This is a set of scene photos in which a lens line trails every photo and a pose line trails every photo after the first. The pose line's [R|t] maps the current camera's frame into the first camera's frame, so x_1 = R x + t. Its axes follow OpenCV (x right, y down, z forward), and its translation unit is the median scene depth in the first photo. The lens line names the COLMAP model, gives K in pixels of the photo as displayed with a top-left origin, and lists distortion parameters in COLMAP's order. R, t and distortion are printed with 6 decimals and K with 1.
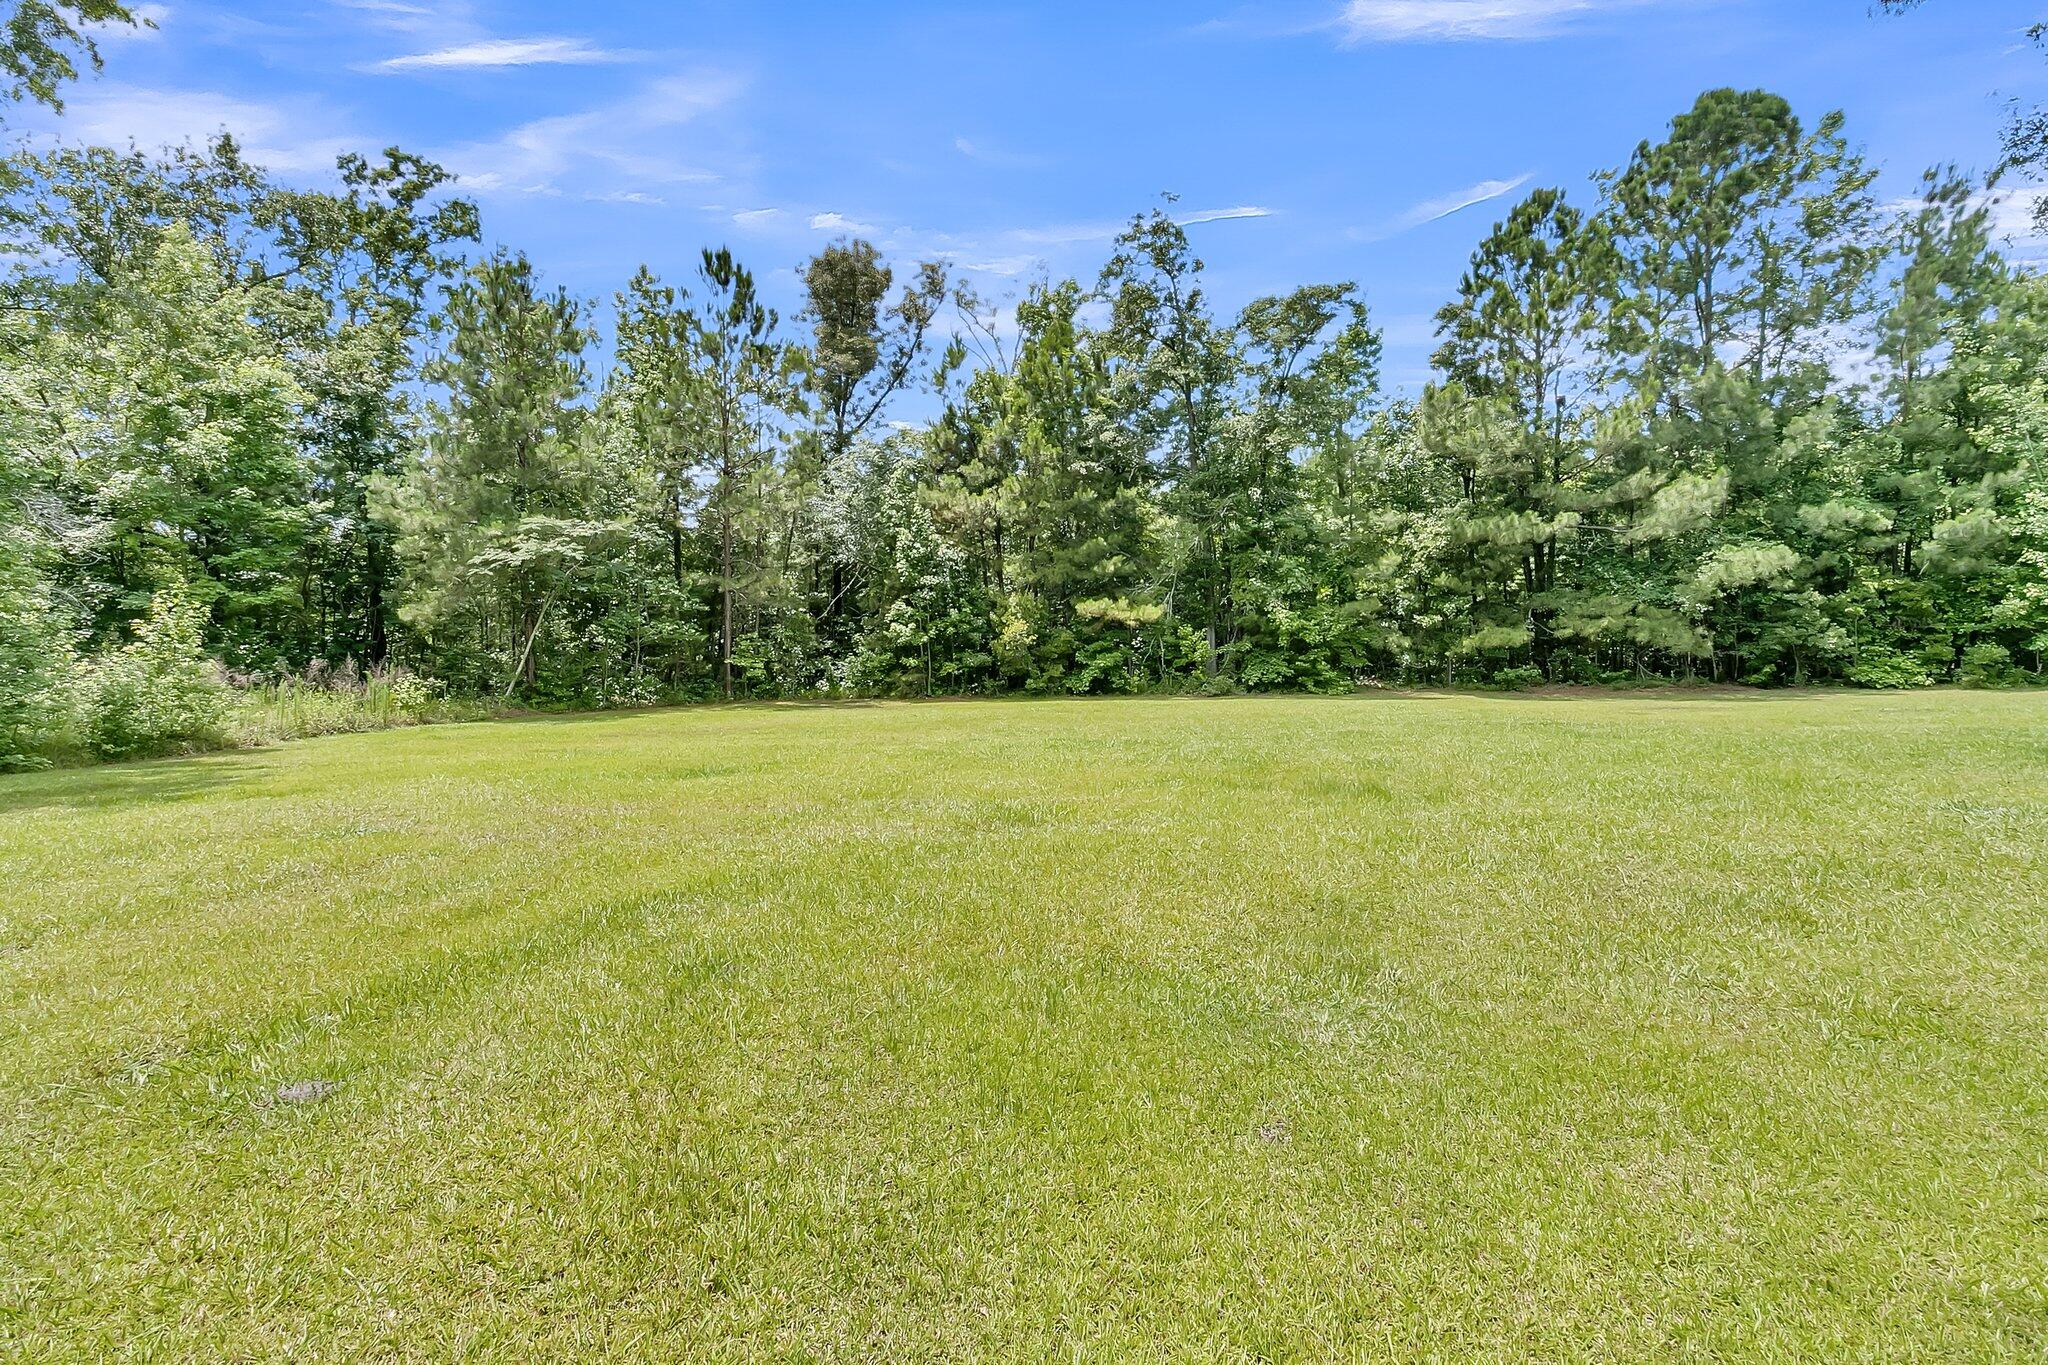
lens RADIAL K [[965.3, 0, 1029.5], [0, 965.3, 637.9], [0, 0, 1]] dist [0.002326, 0.000217]
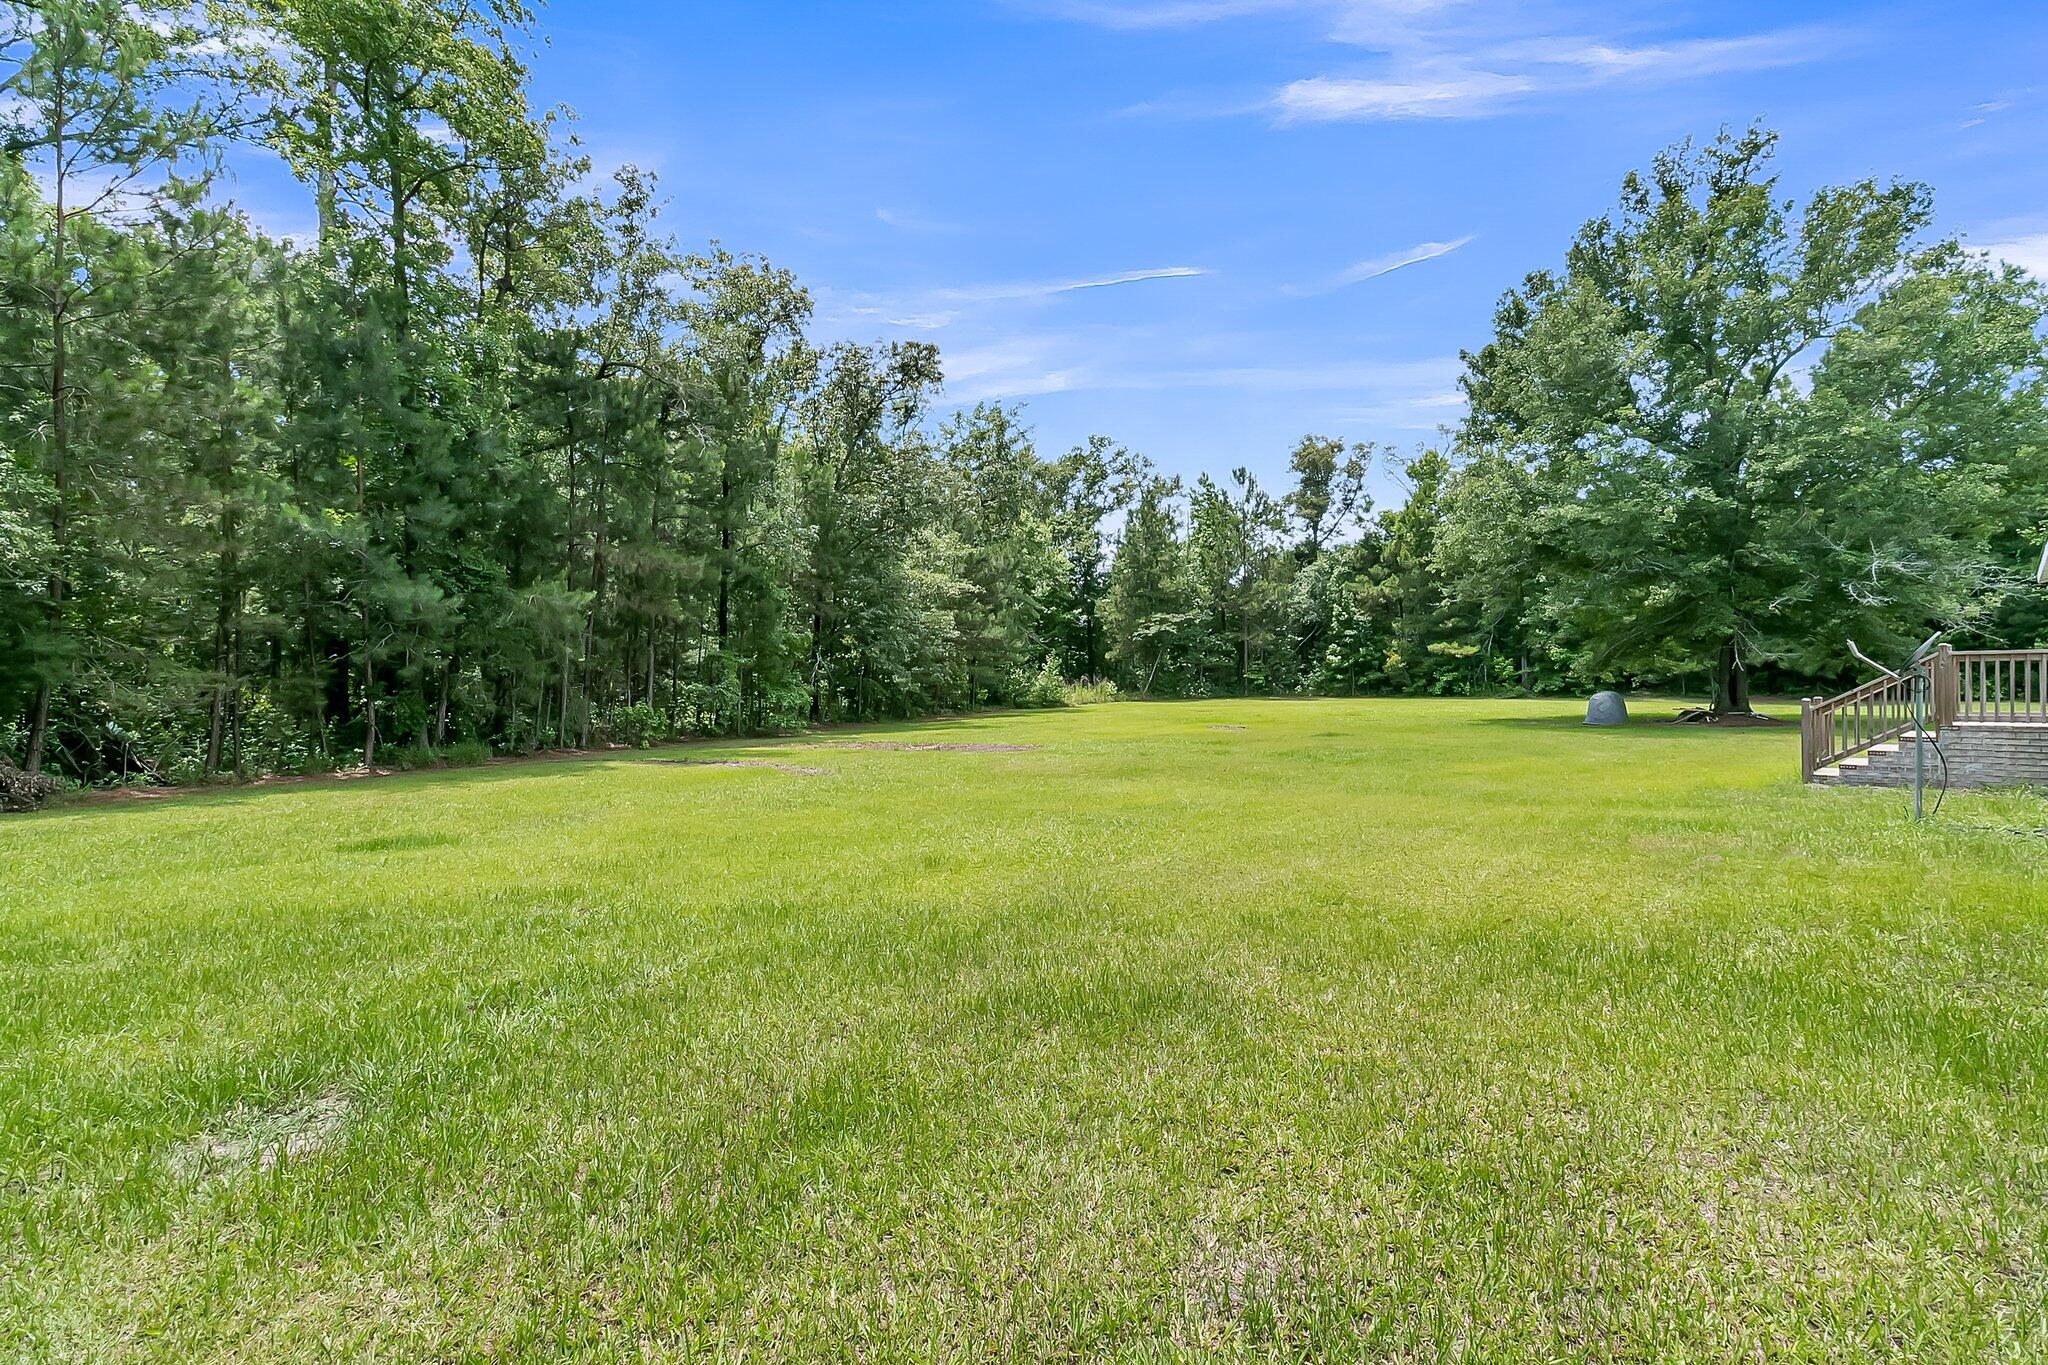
lens RADIAL K [[965.3, 0, 1029.5], [0, 965.3, 637.9], [0, 0, 1]] dist [0.002326, 0.000217]
pose [[0.828428, -0.014951, -0.559896, 0.428966], [0.011569, 0.999887, -0.009582, -0.039417], [0.559976, 0.001460, 0.828507, -0.883560]]
